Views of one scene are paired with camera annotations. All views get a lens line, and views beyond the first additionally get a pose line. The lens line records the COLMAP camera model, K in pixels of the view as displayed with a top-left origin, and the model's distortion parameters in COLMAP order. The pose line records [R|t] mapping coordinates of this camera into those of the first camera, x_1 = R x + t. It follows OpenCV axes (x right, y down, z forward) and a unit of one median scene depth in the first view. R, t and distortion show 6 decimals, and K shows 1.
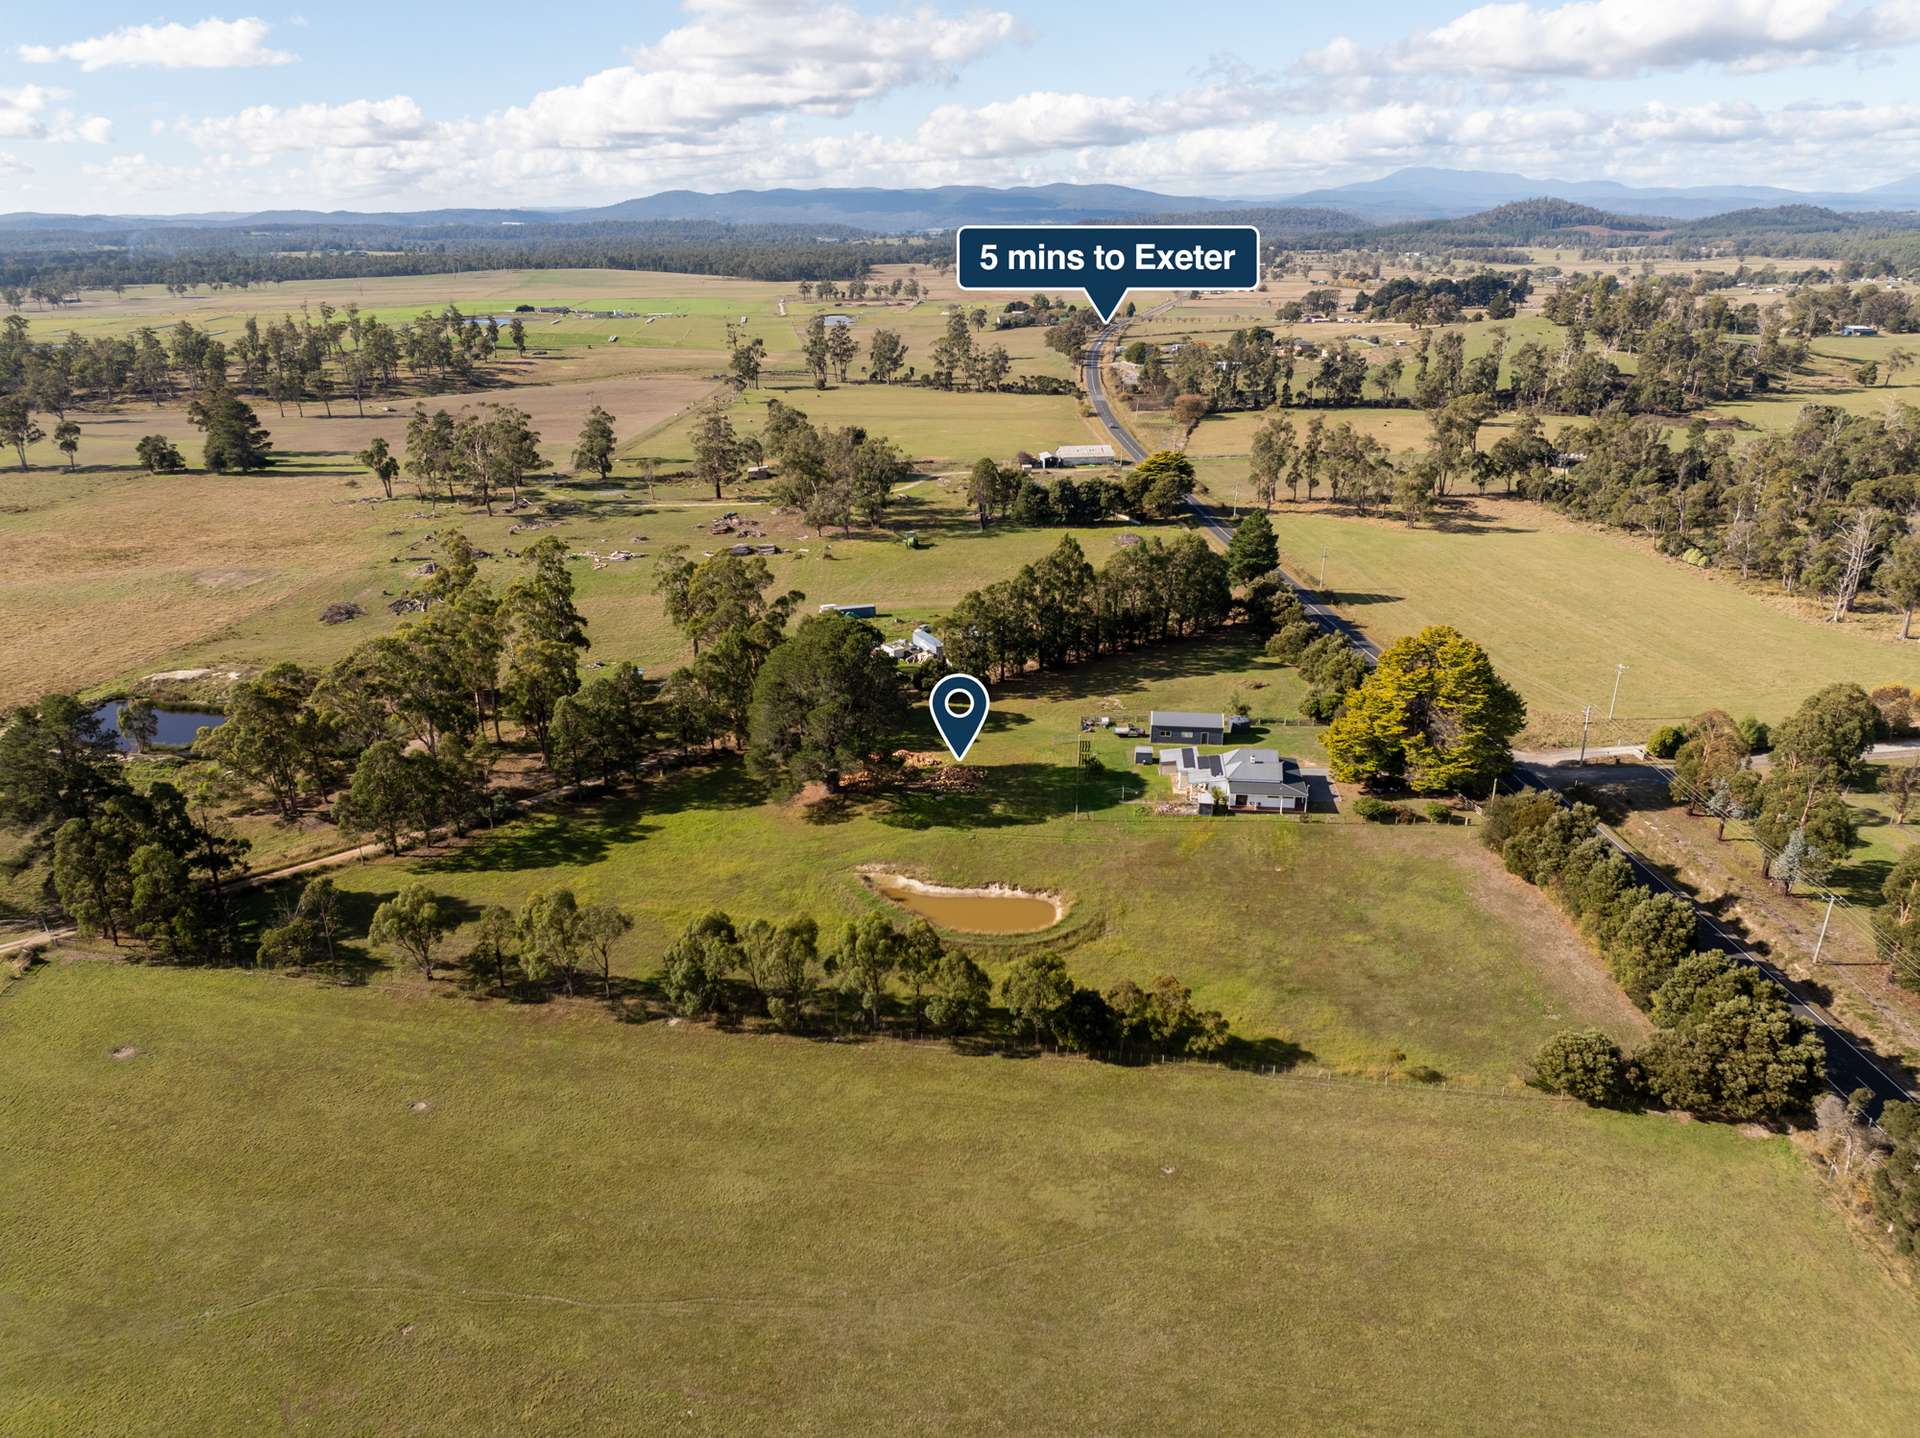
lens RADIAL K [[1369.6, 0, 956.9], [0, 1369.6, 674.4], [0, 0, 1]] dist [-0.050444, 0.018922]
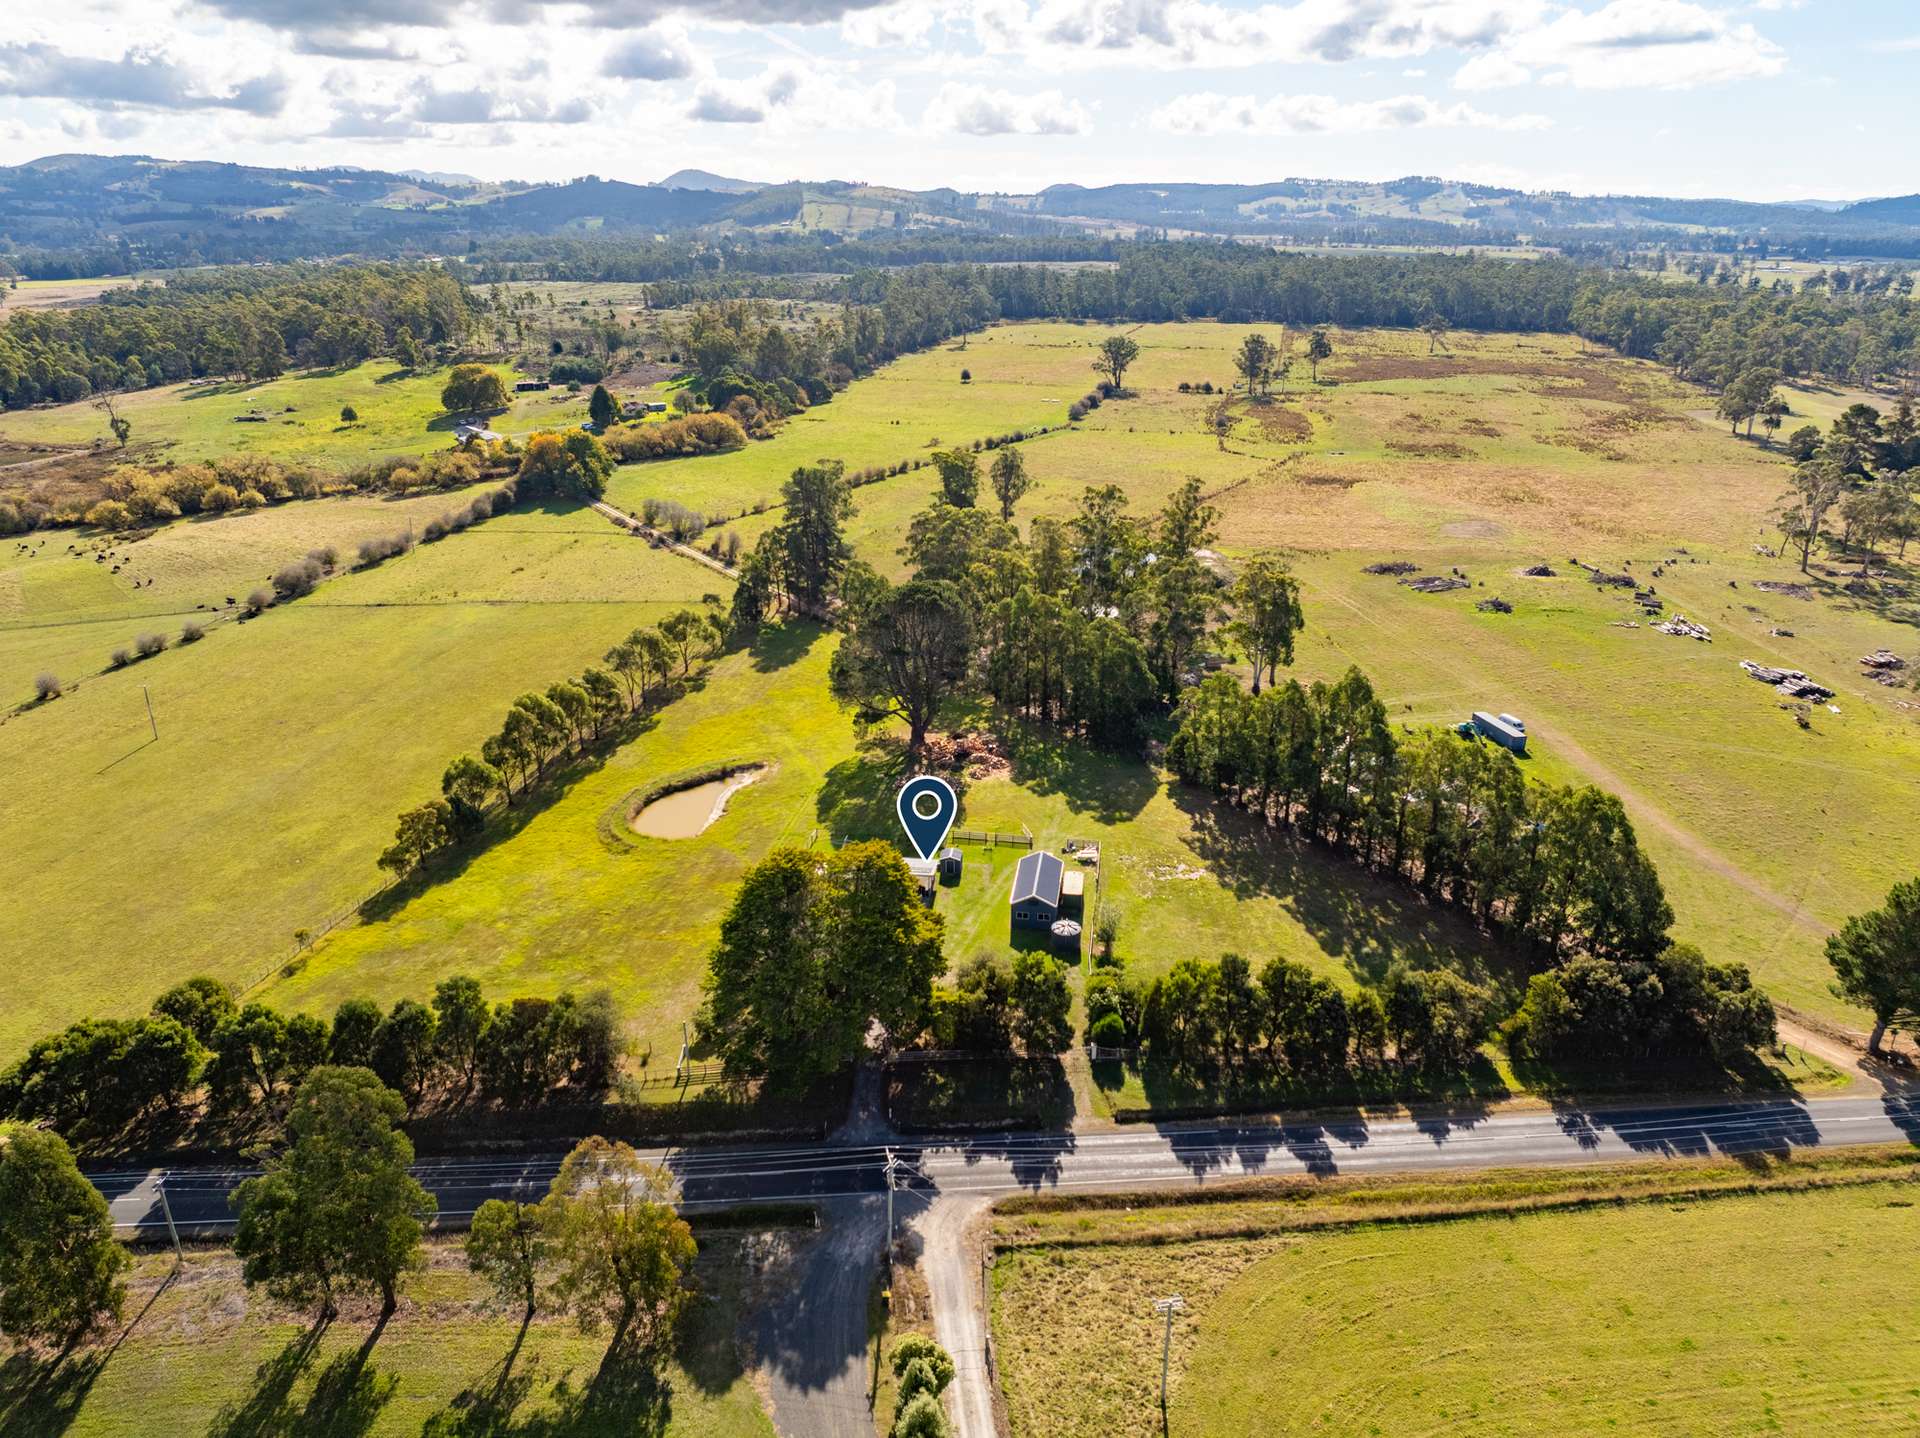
lens RADIAL K [[1377.6, 0, 954.5], [0, 1377.6, 634.0], [0, 0, 1]] dist [-0.038122, 0.002530]
pose [[-0.024486, 0.306927, -0.951418, 0.458162], [-0.321418, 0.898755, 0.298211, -0.161499], [0.946621, 0.313105, 0.076645, 0.466738]]
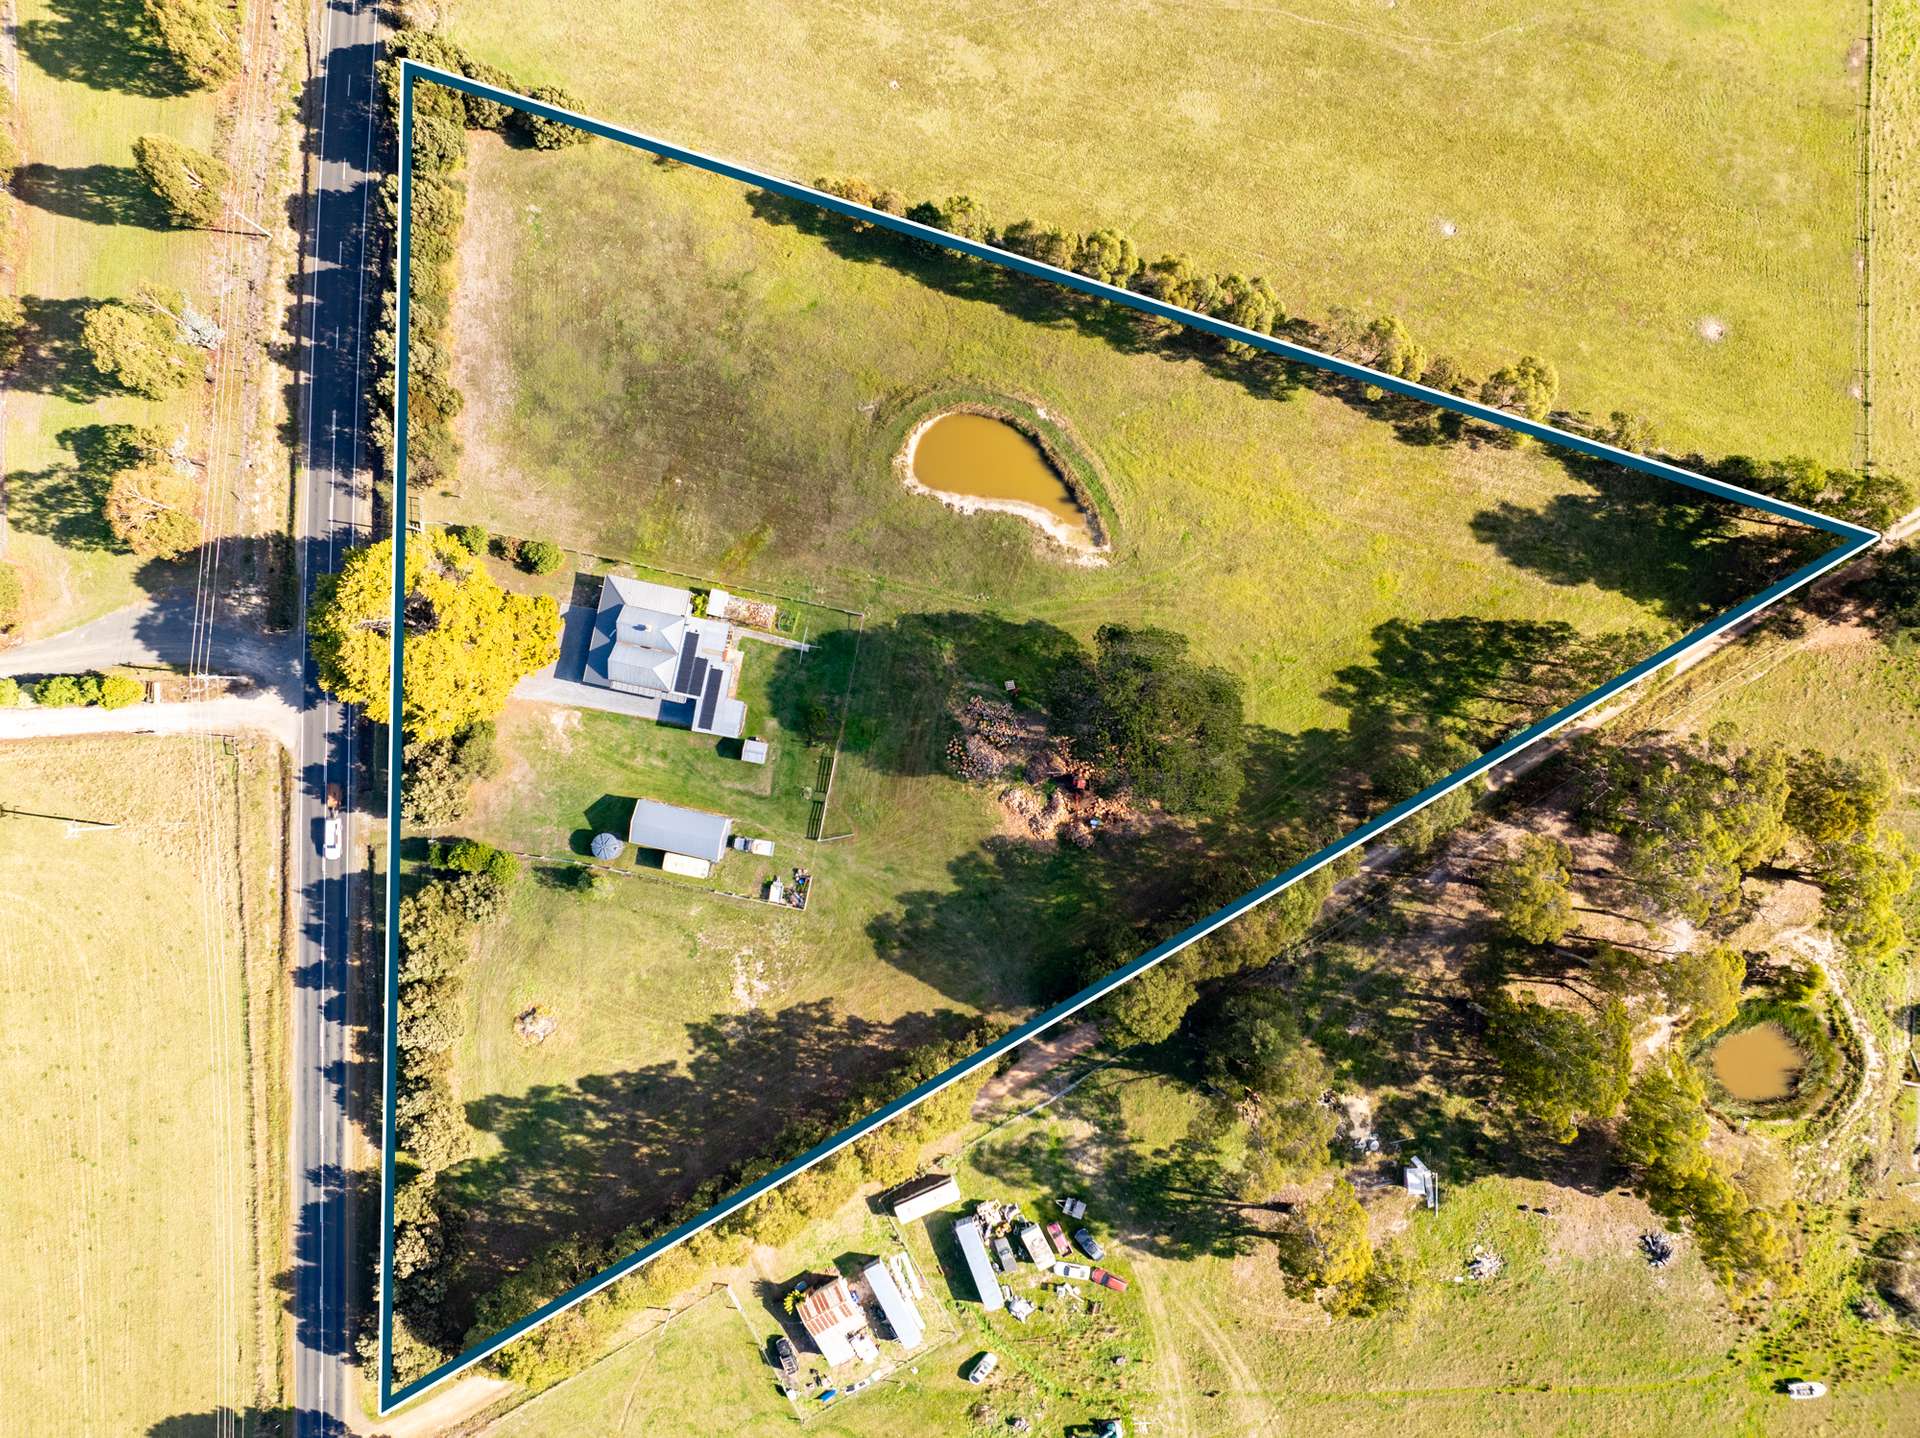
lens RADIAL K [[1369.6, 0, 956.9], [0, 1369.6, 674.4], [0, 0, 1]] dist [-0.050444, 0.018922]
pose [[-0.995728, -0.092173, 0.005522, 0.008686], [0.032857, -0.297798, 0.954063, -0.365330], [-0.086295, 0.950169, 0.299554, 0.365431]]
